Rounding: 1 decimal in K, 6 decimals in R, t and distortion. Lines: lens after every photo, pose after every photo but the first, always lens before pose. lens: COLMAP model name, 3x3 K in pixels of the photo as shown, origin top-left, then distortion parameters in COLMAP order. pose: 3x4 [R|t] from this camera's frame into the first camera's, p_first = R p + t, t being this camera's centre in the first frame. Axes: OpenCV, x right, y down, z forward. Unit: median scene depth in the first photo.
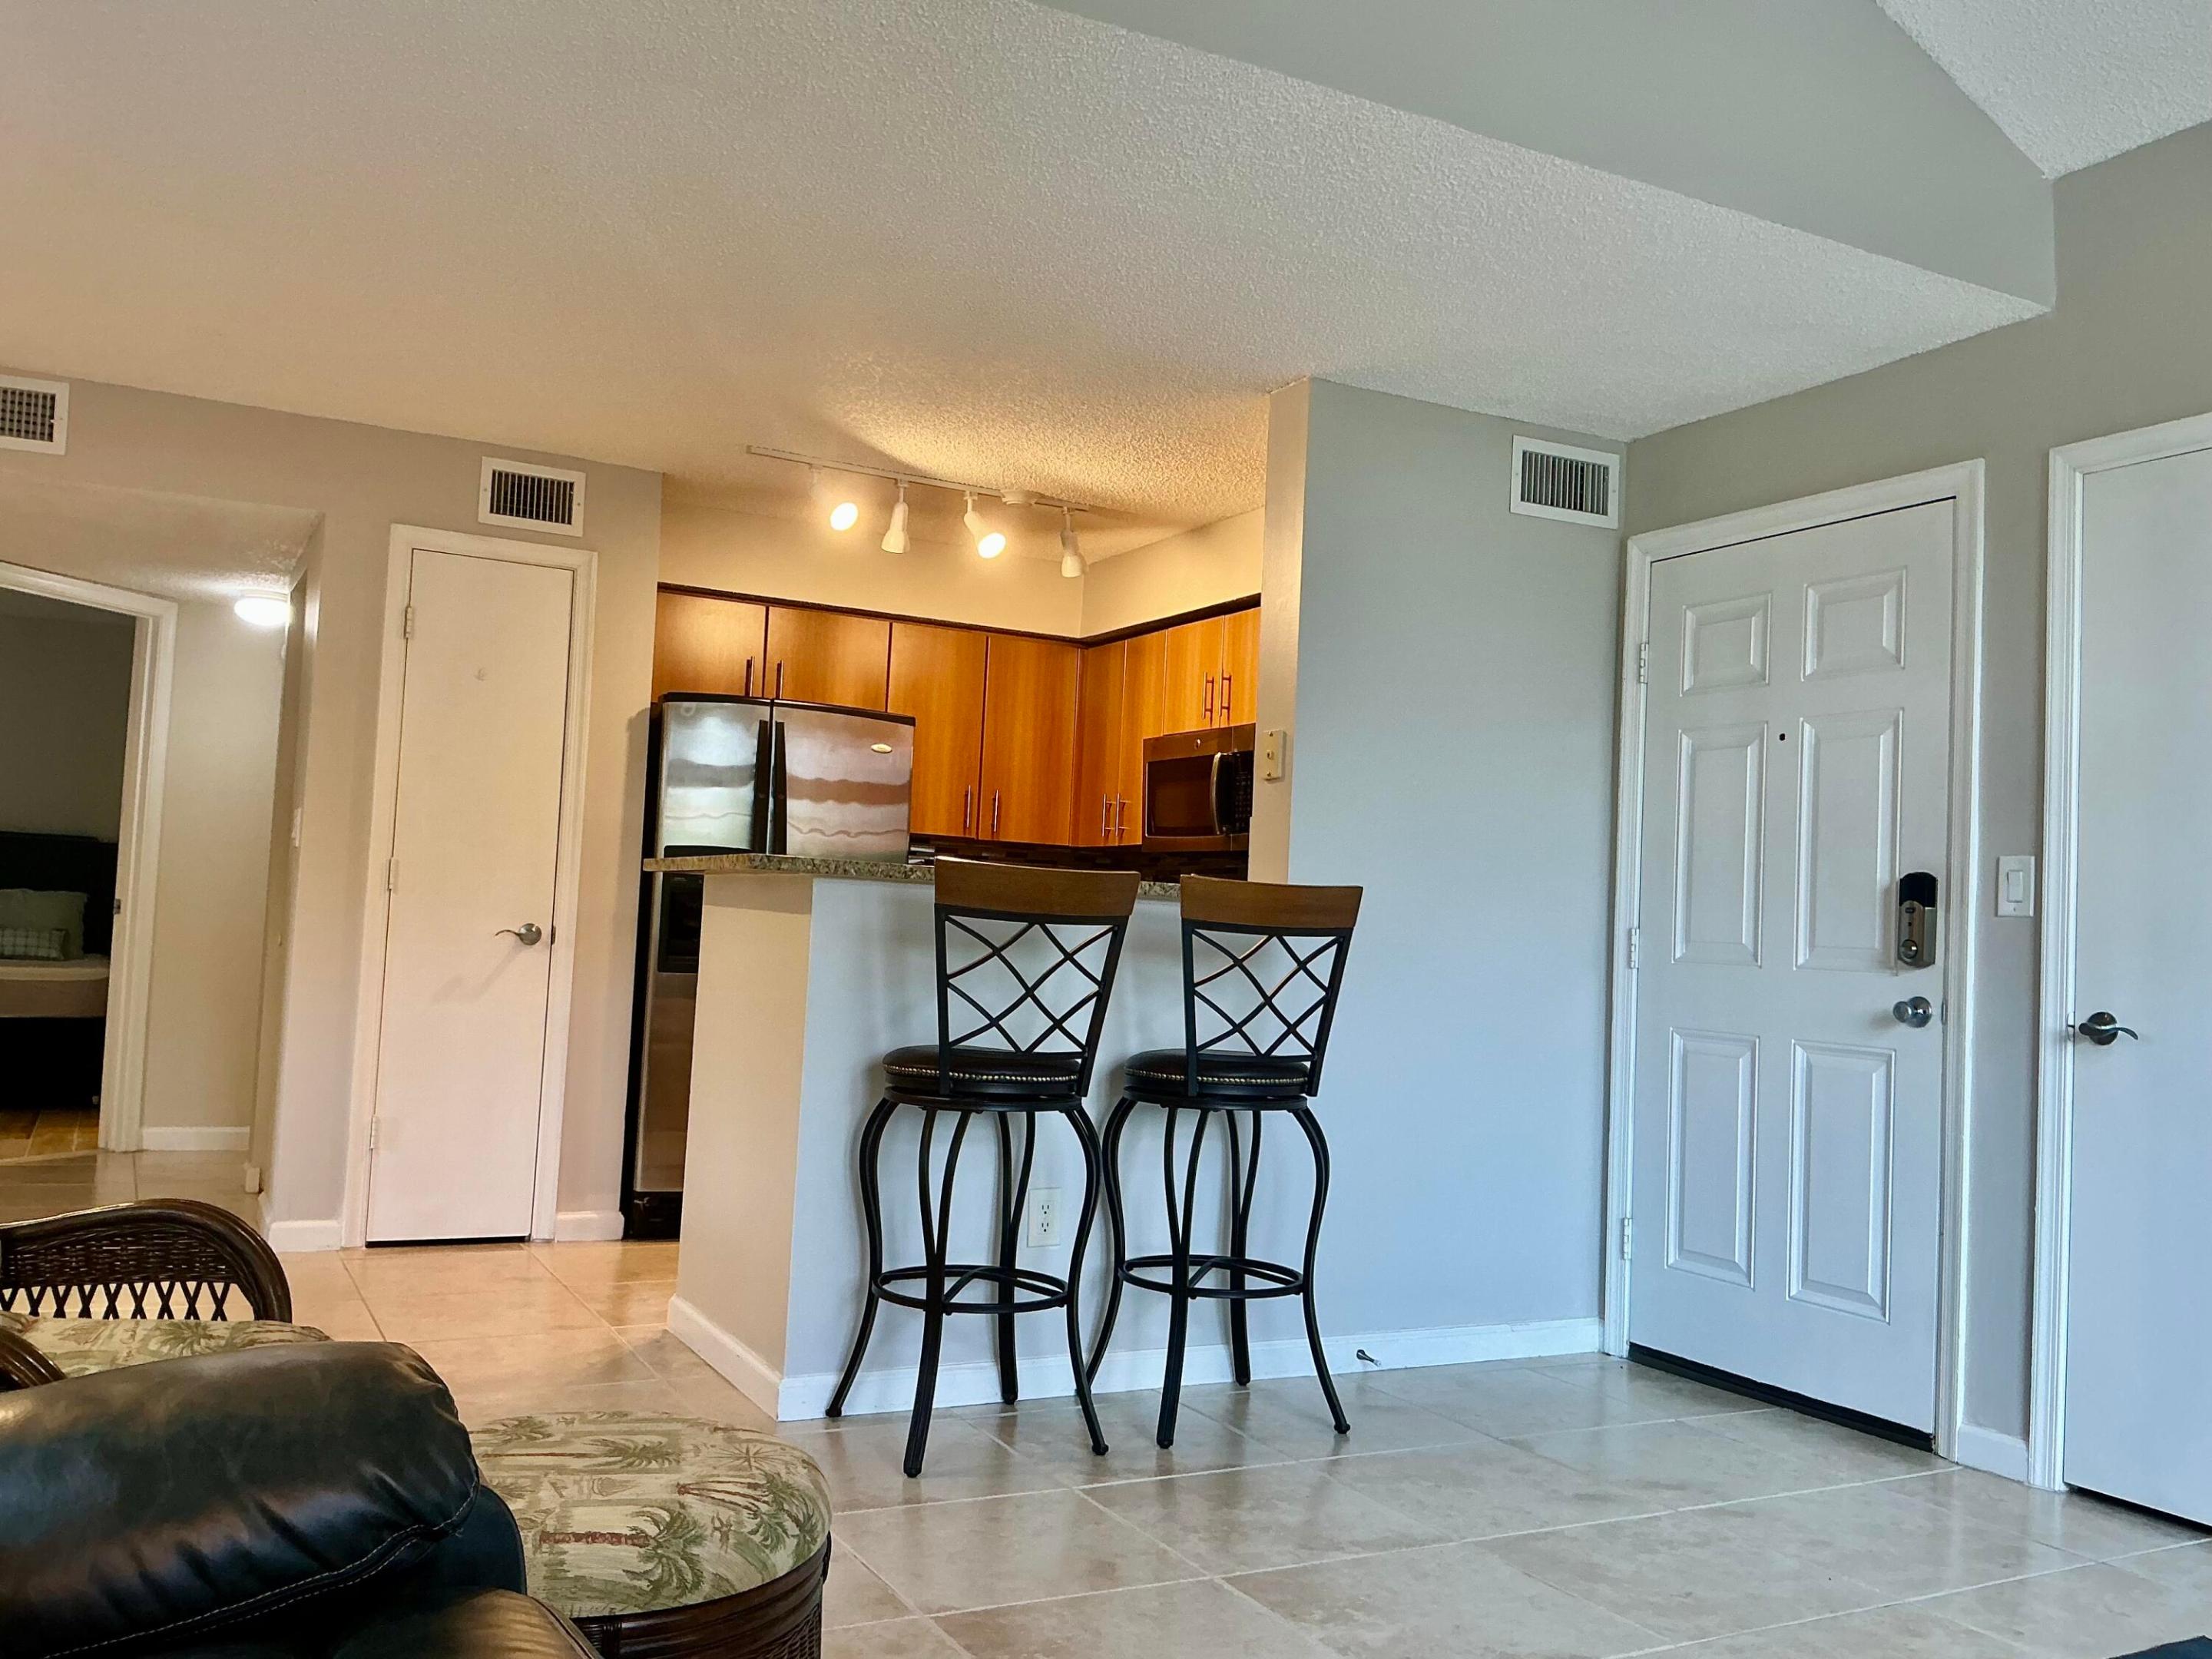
lens RADIAL K [[1838.0, 0, 1099.7], [0, 1838.0, 835.6], [0, 0, 1]] dist [0.176057, -0.386978]
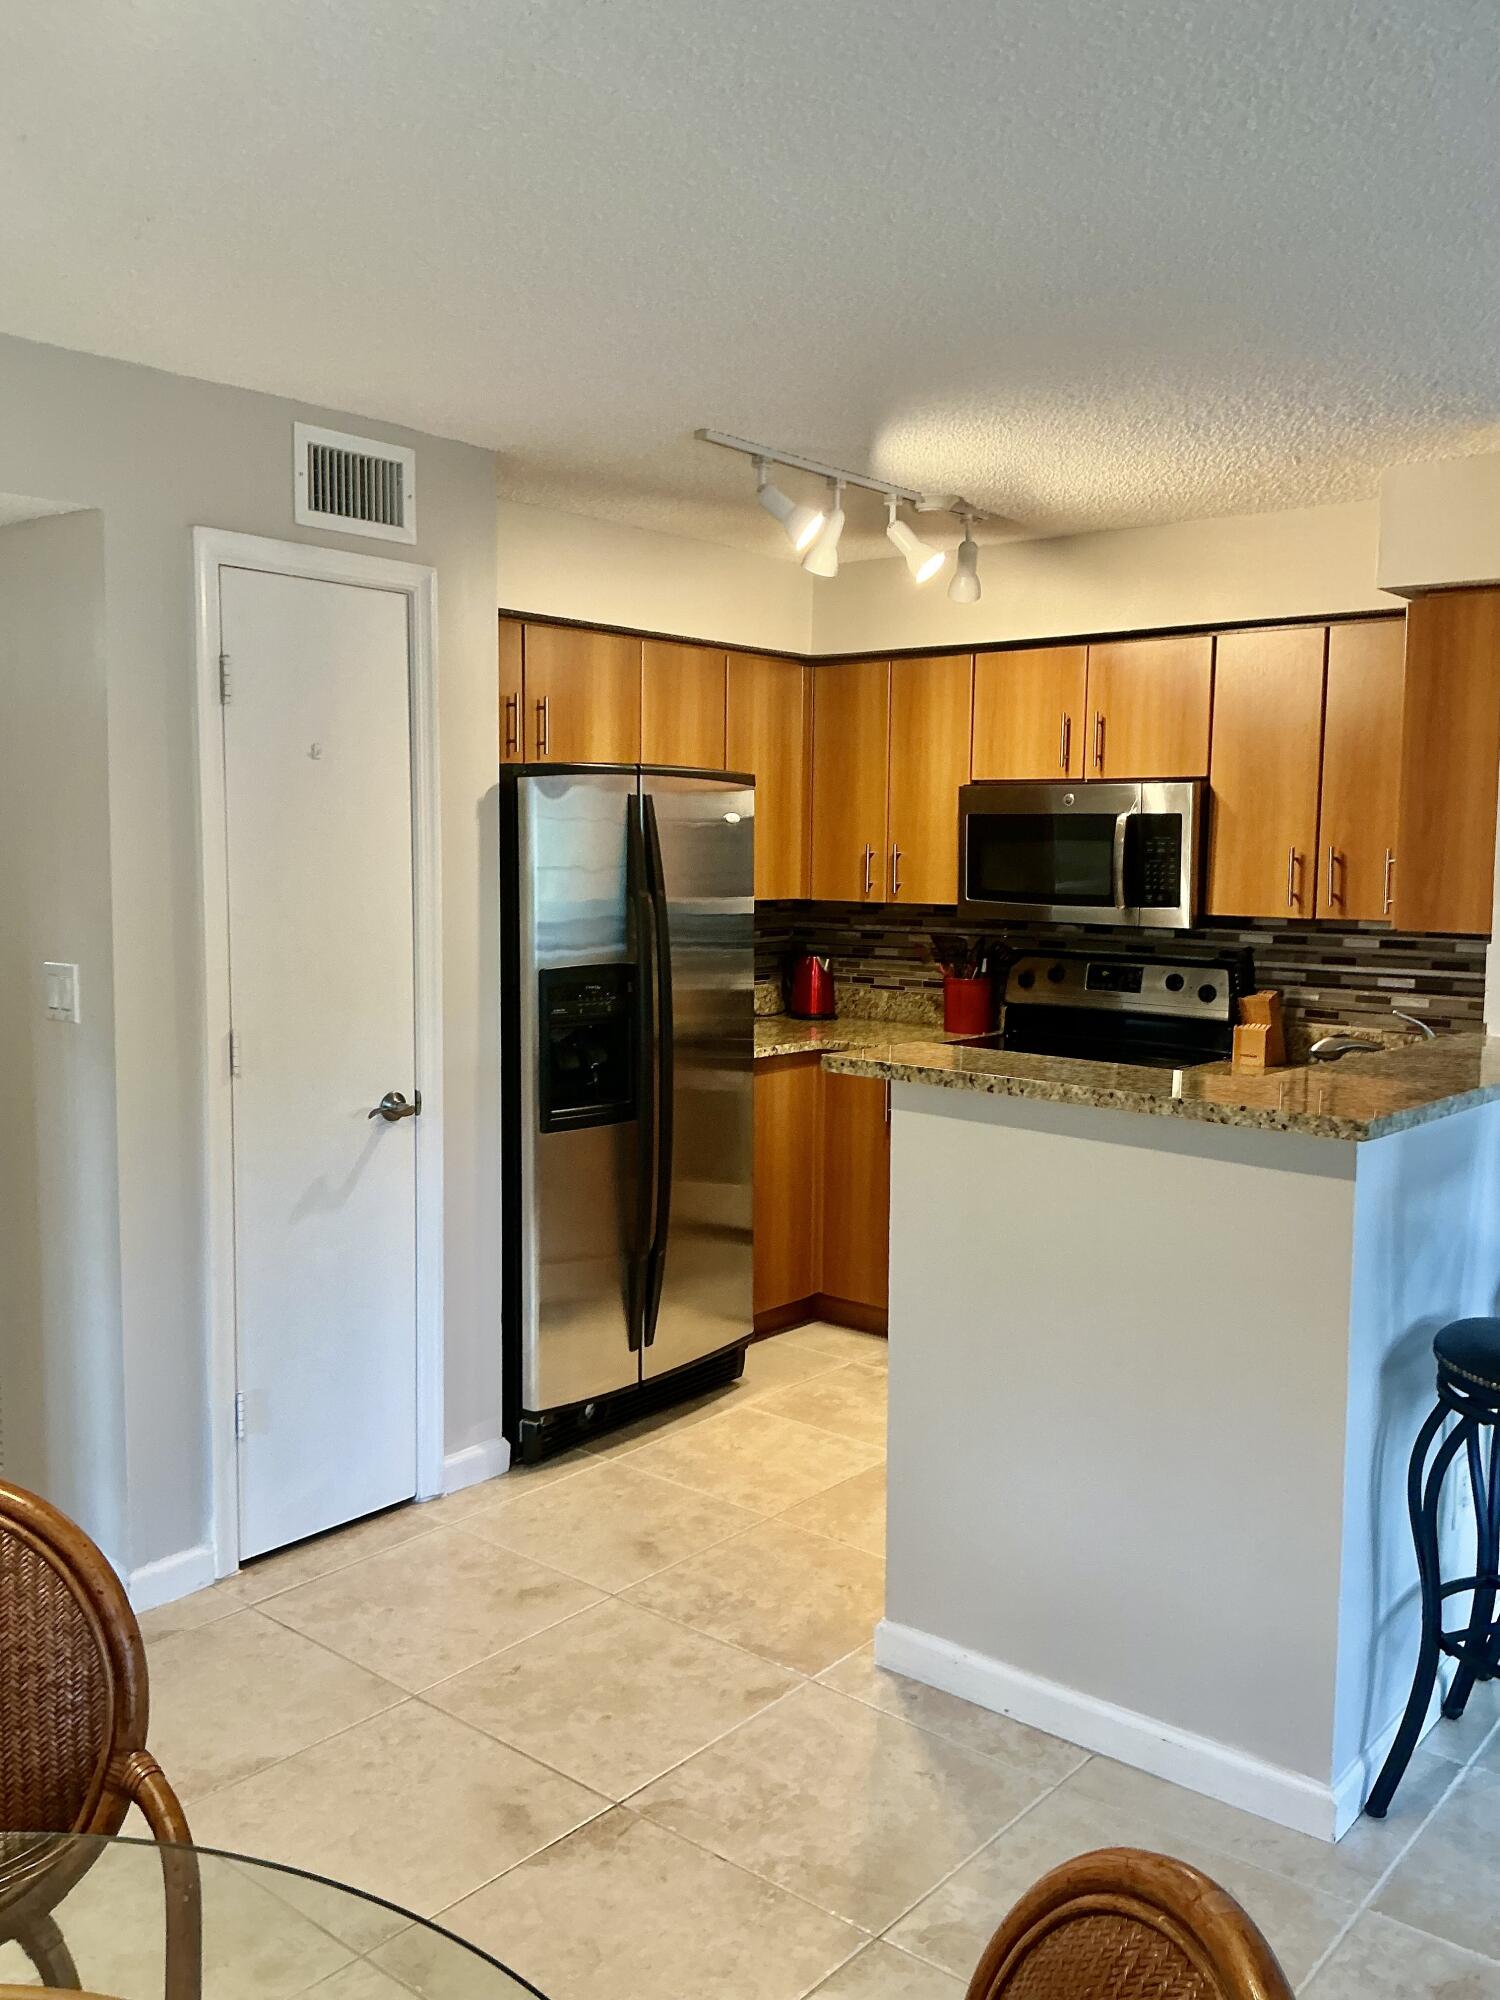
lens RADIAL K [[1661.9, 0, 744.1], [0, 1661.9, 998.1], [0, 0, 1]] dist [0.176057, -0.386978]
pose [[0.922620, -0.075635, 0.378221, -0.437965], [0.014996, 0.986878, 0.160771, -0.096229], [-0.385418, -0.142659, 0.911648, 0.362236]]
